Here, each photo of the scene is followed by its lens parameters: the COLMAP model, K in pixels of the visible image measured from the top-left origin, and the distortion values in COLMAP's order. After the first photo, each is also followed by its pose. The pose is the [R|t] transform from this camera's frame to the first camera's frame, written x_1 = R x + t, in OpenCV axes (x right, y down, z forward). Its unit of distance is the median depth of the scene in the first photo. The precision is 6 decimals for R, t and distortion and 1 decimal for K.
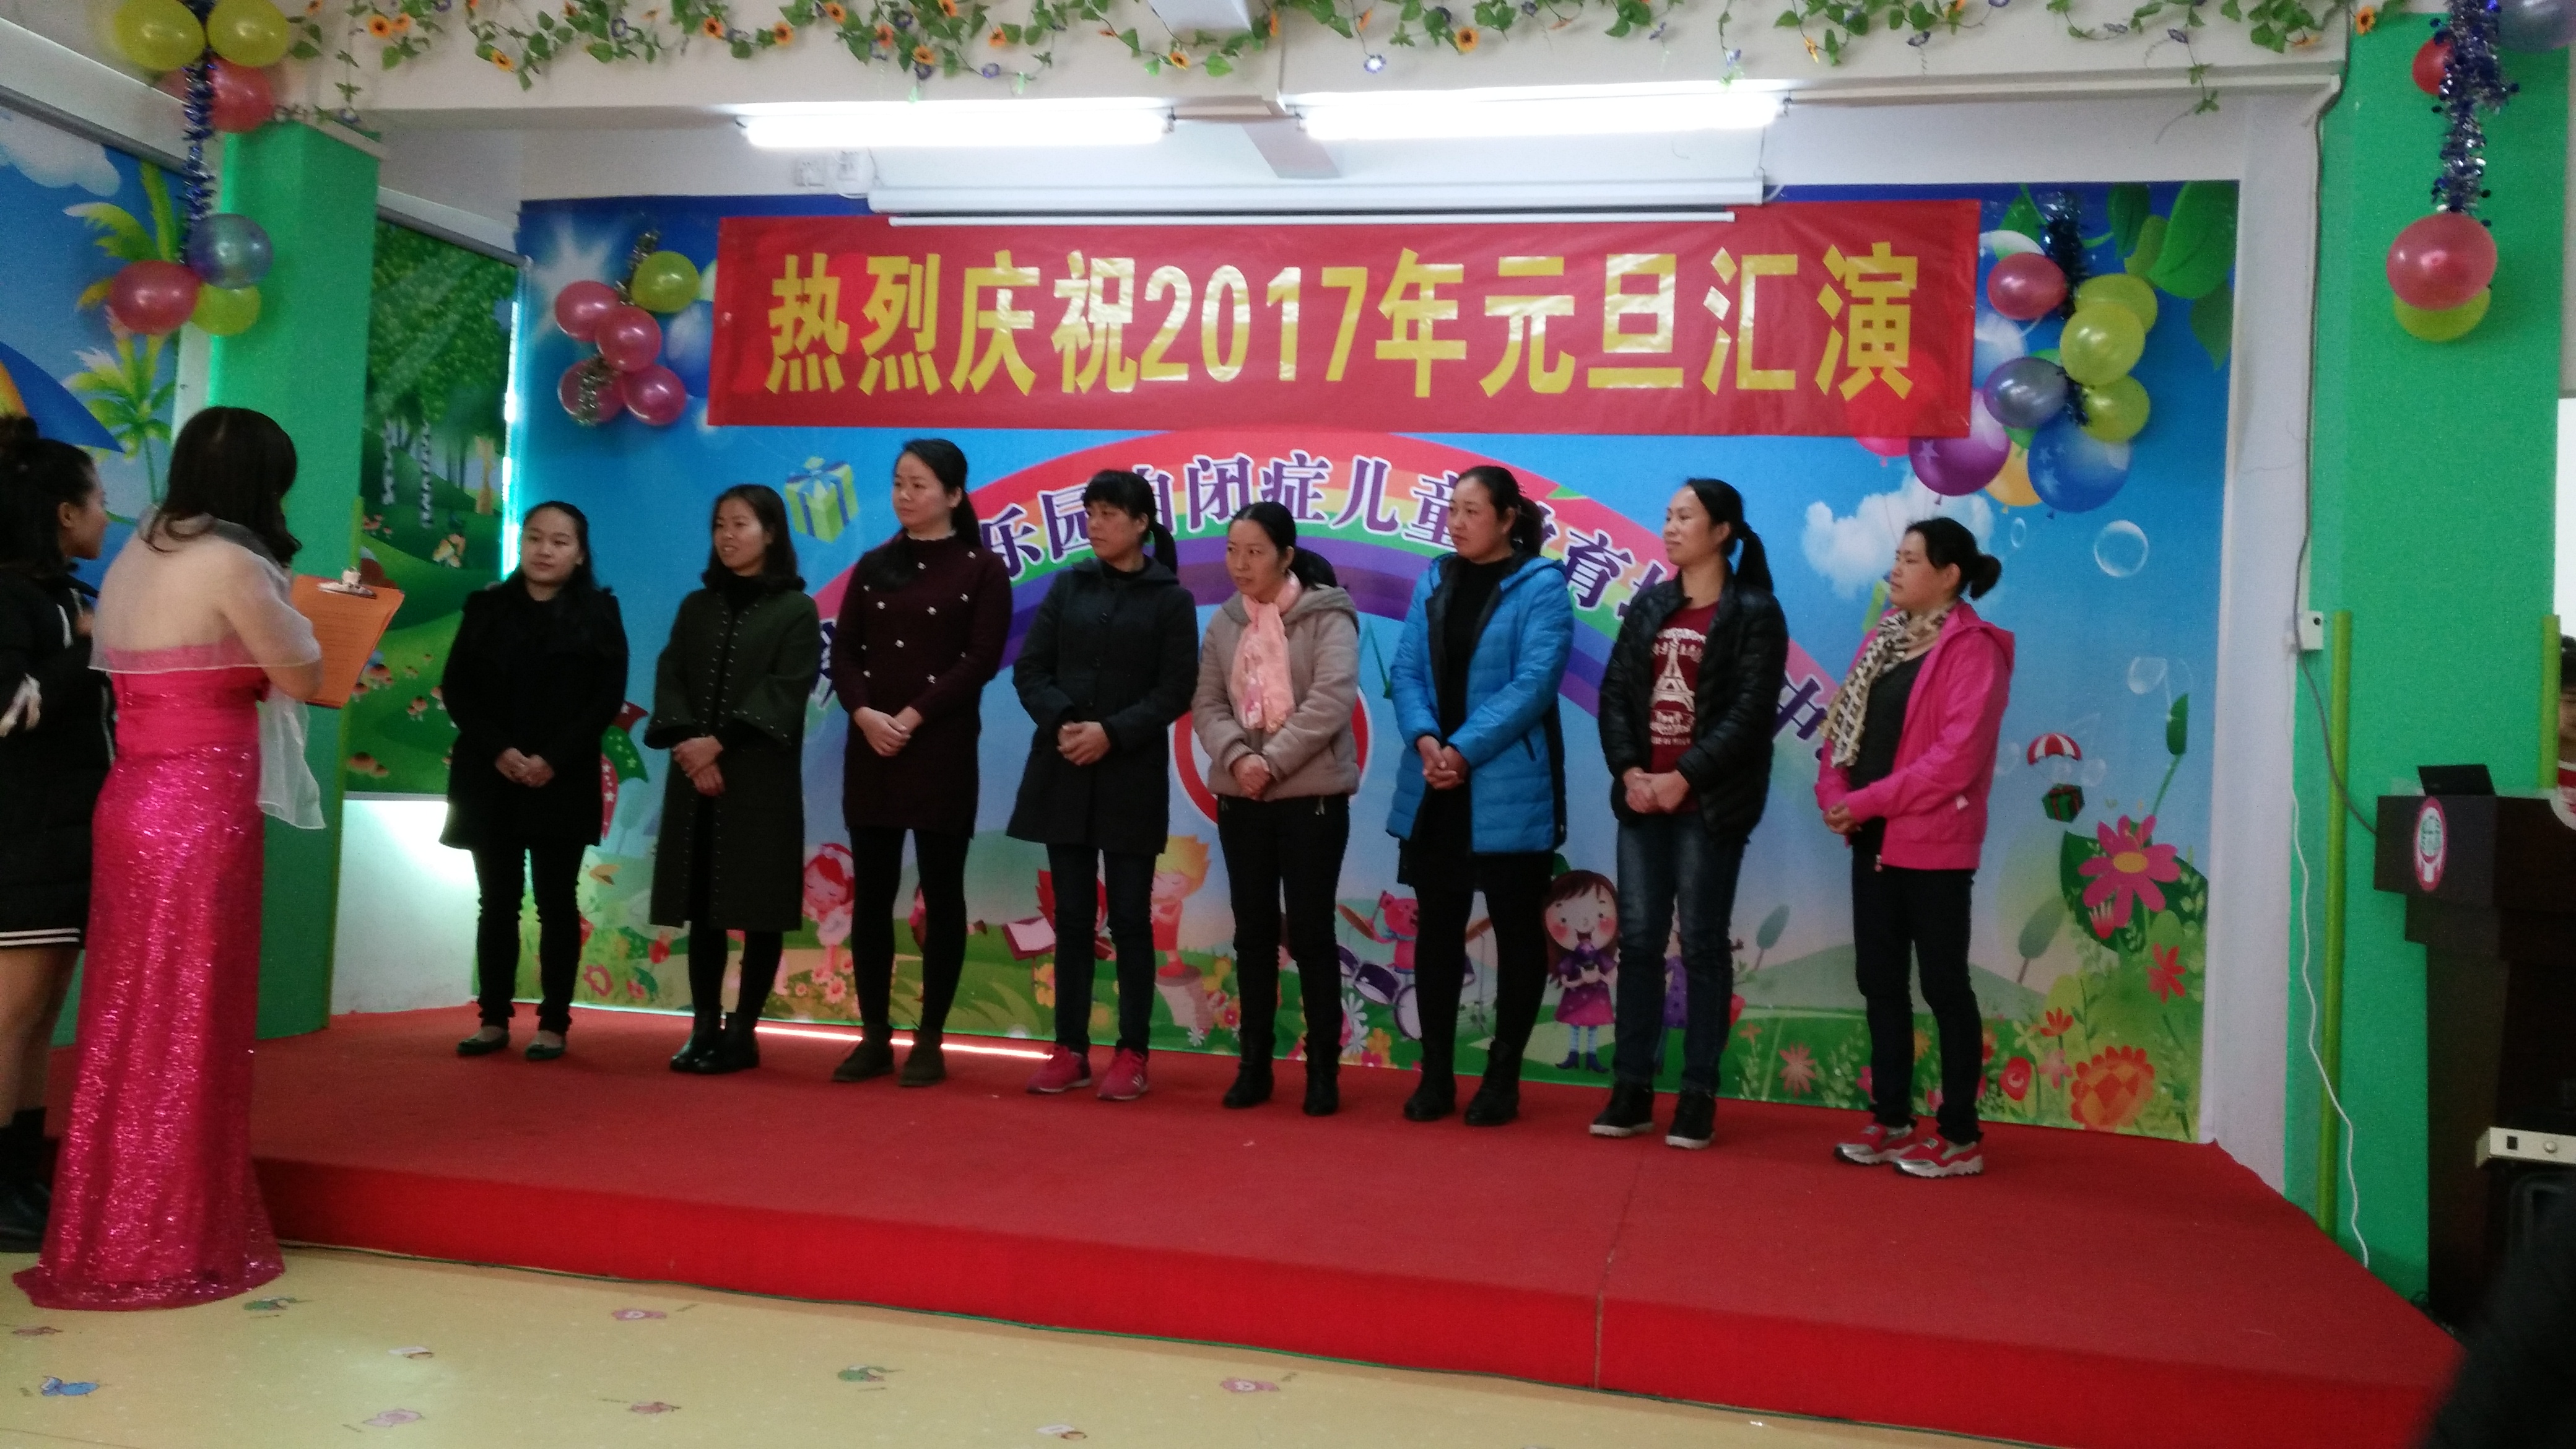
lens RADIAL K [[2118.7, 0, 1287.2], [0, 2118.7, 698.0], [0, 0, 1]] dist [0.048209, -0.044743]
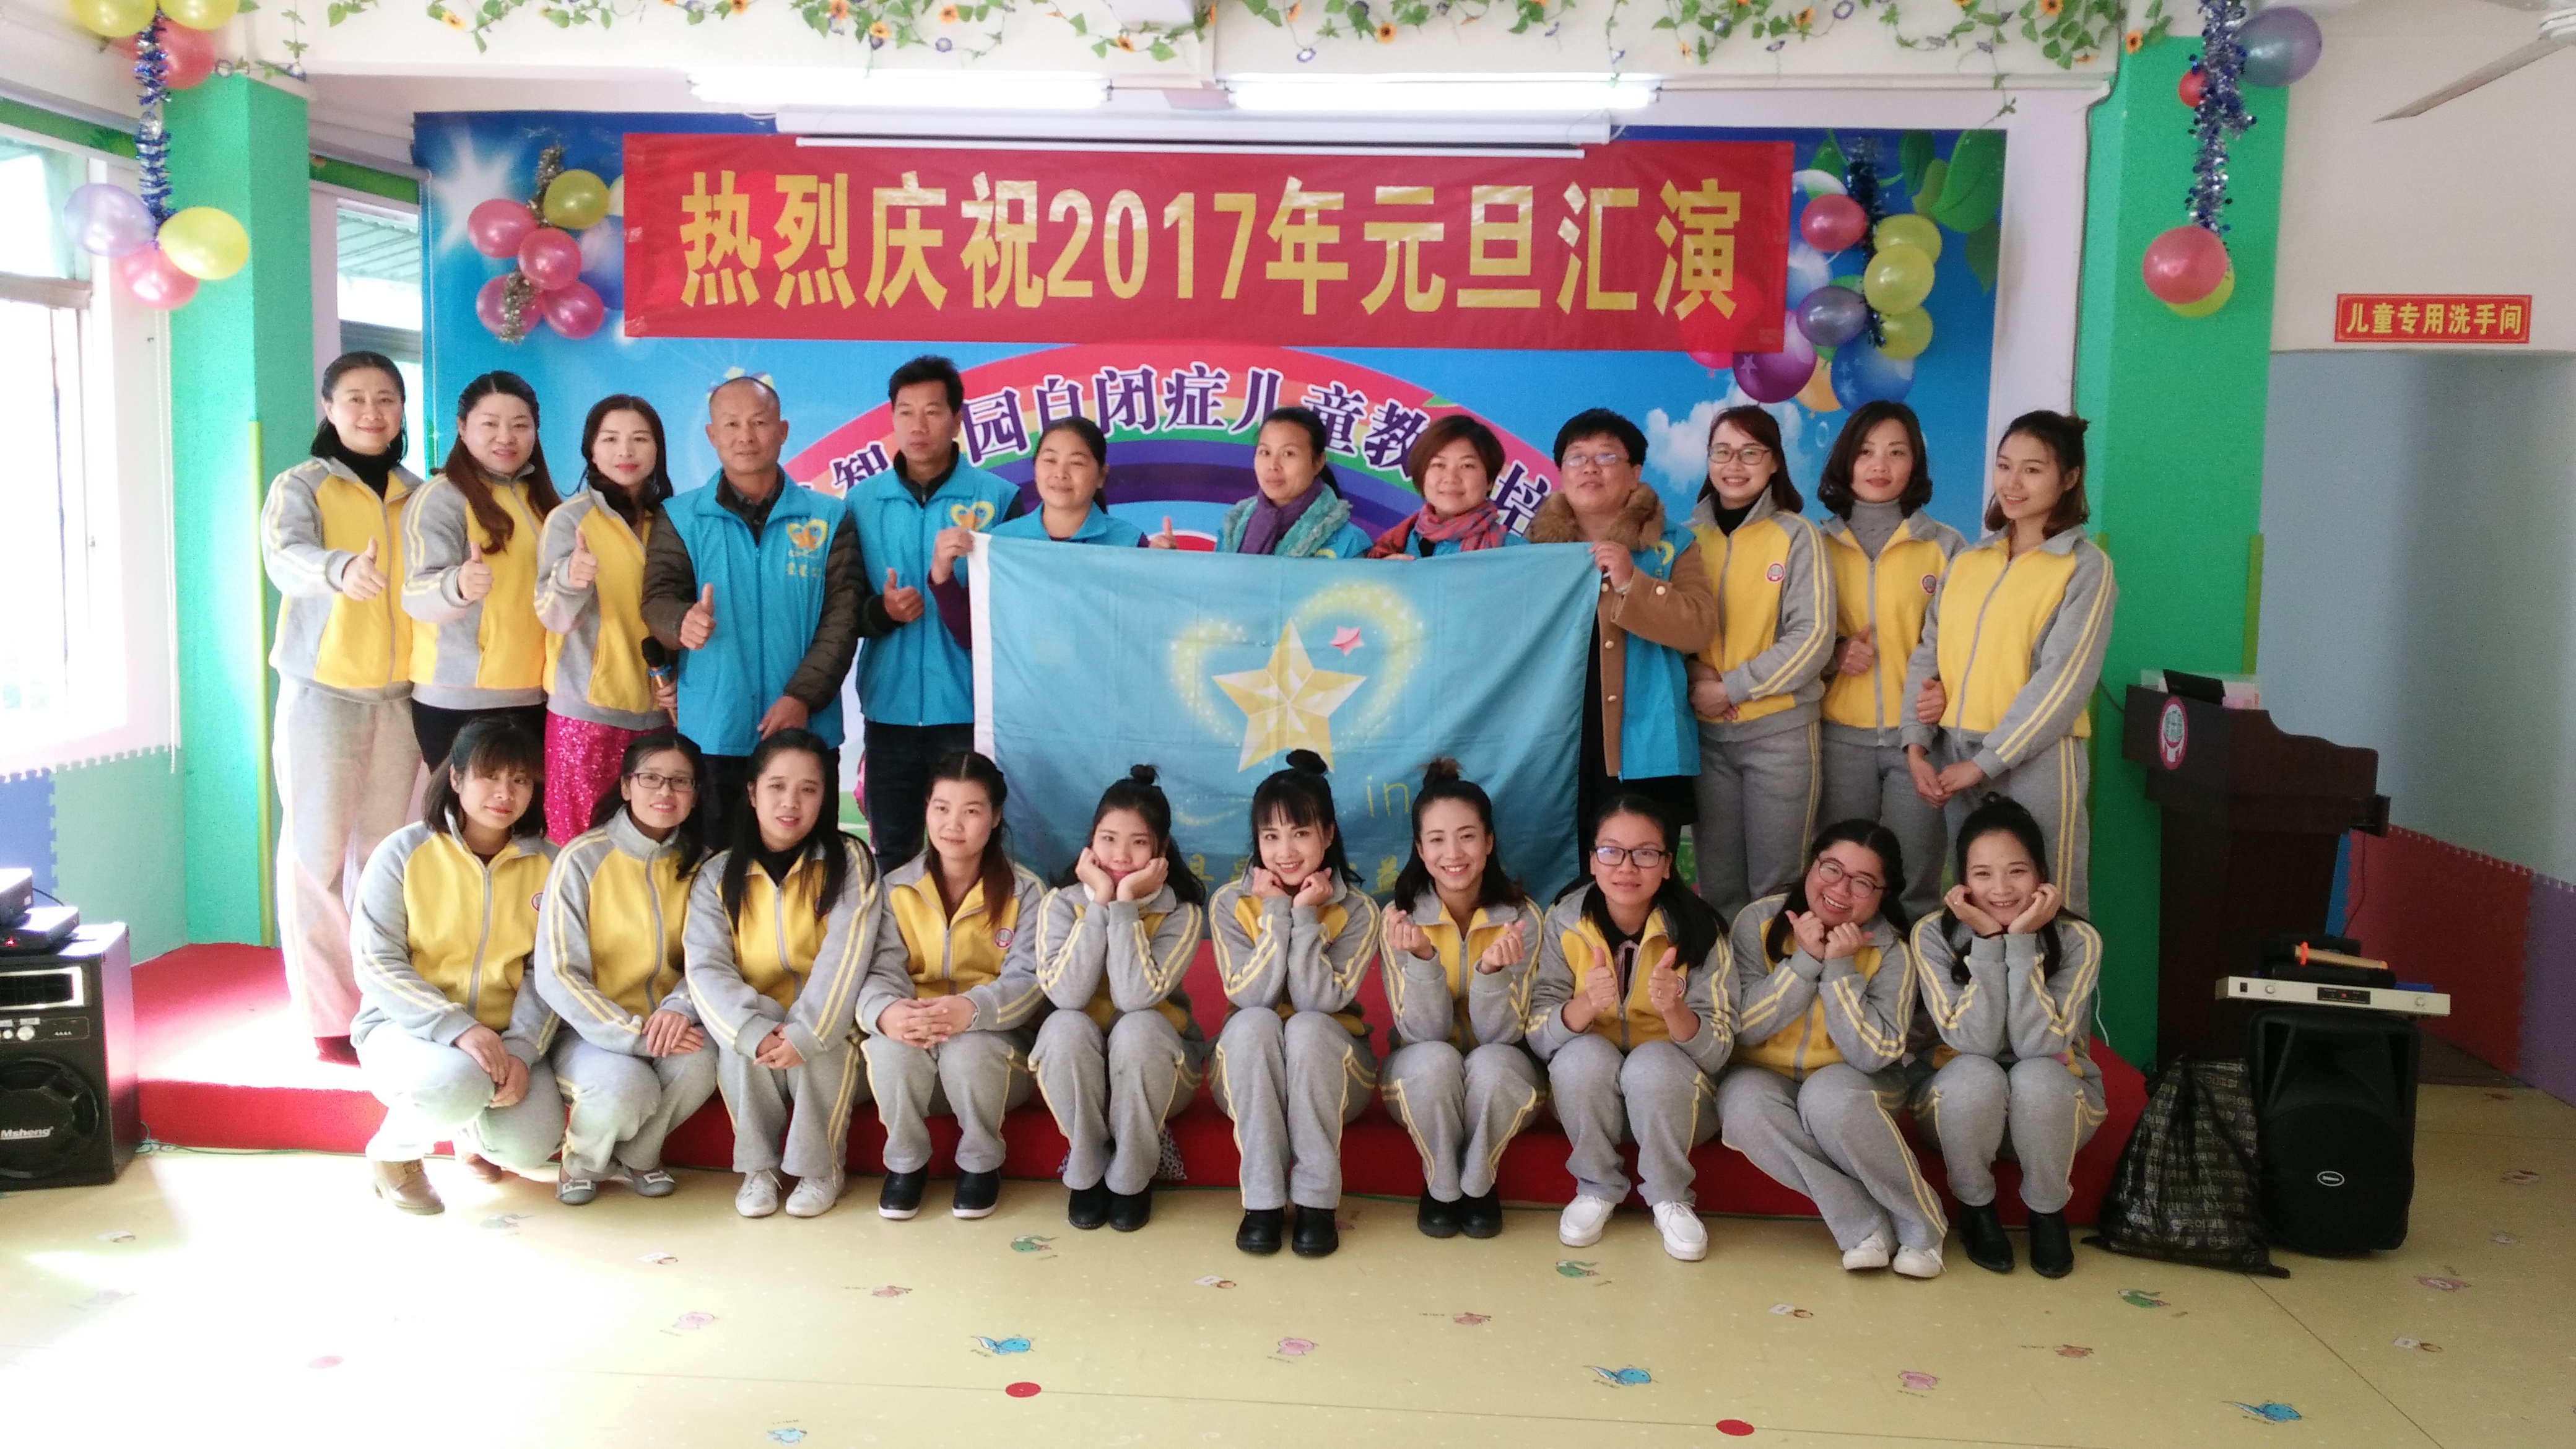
lens RADIAL K [[2118.7, 0, 1286.4], [0, 2118.7, 700.0], [0, 0, 1]] dist [0.048209, -0.044743]
pose [[0.987399, -0.044162, 0.151964, -0.129551], [0.023309, 0.990385, 0.136361, -0.095388], [-0.156525, -0.131100, 0.978934, -0.119599]]
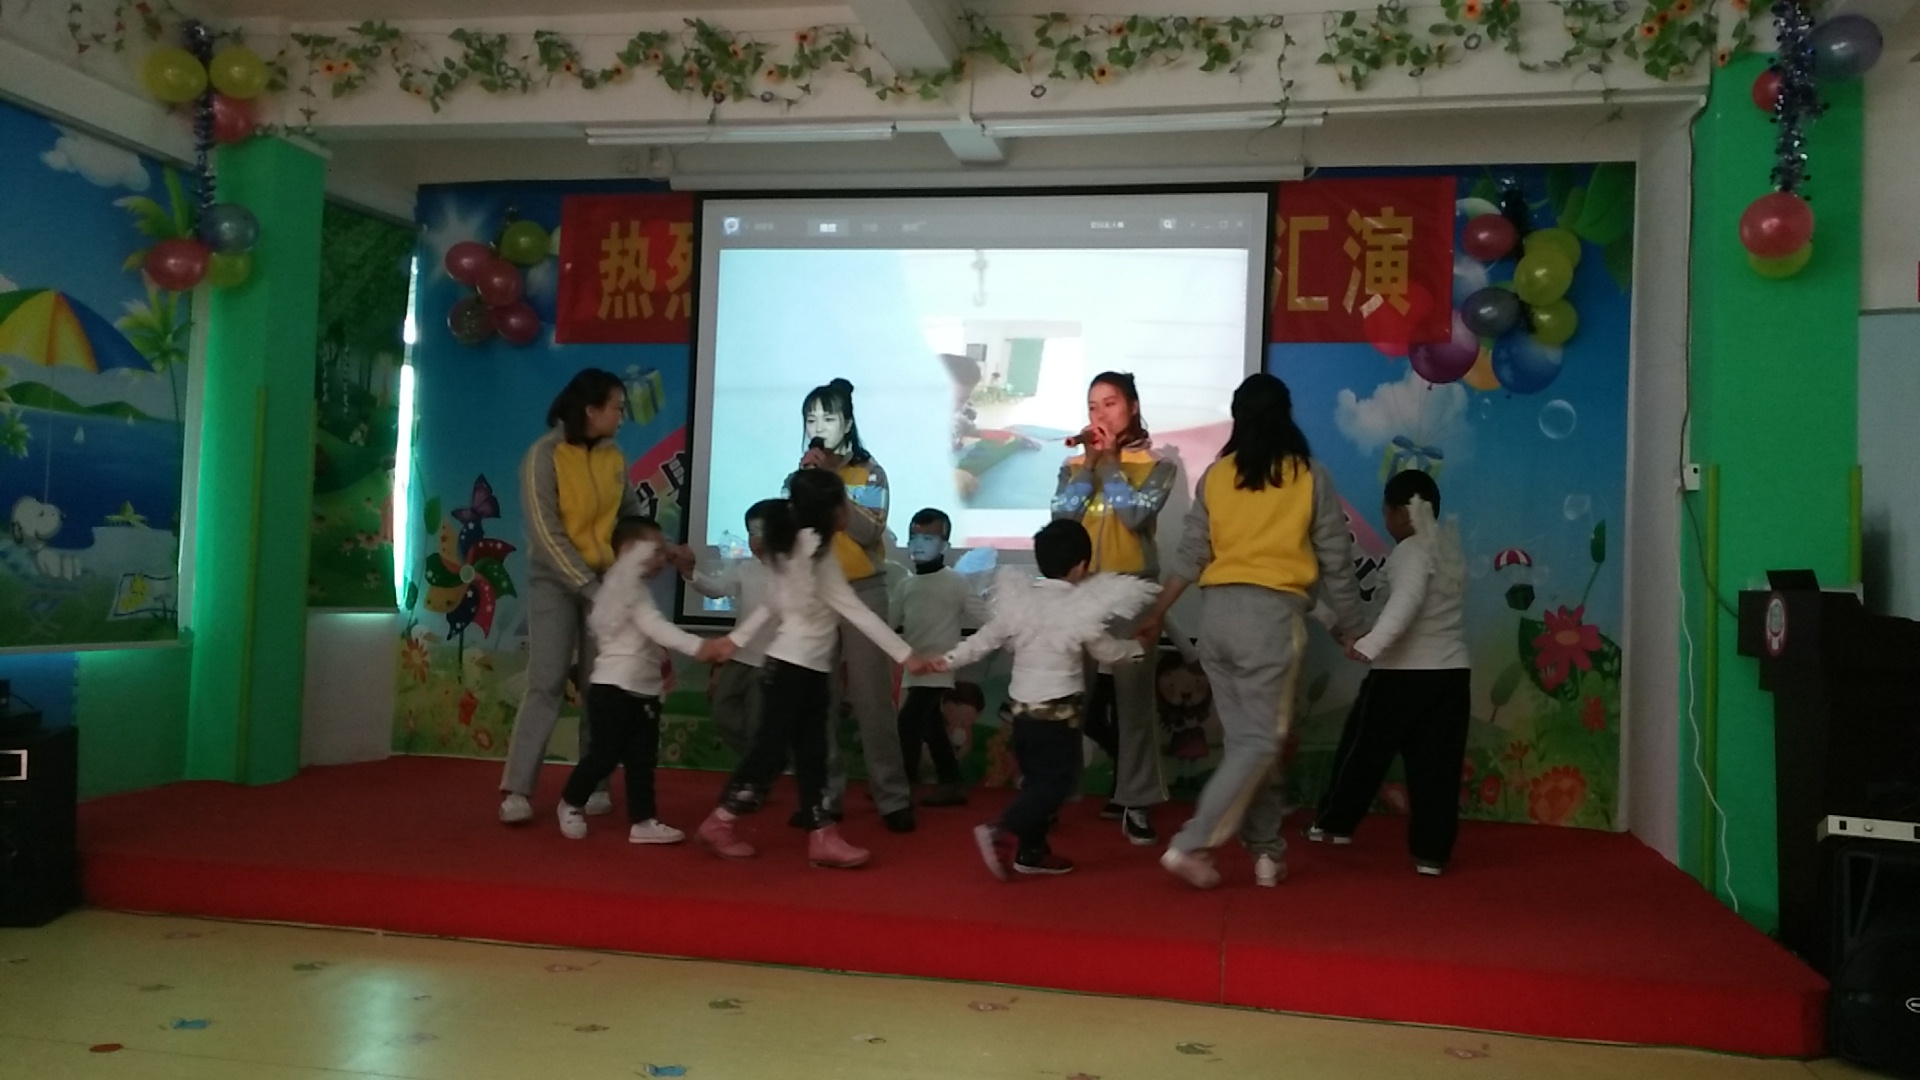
lens RADIAL K [[1579.1, 0, 955.2], [0, 1579.1, 521.0], [0, 0, 1]] dist [0.048209, -0.044743]
pose [[0.999704, -0.015542, 0.018708, -0.033080], [0.015521, 0.999879, 0.001264, -0.008718], [-0.018726, -0.000973, 0.999824, -0.057297]]
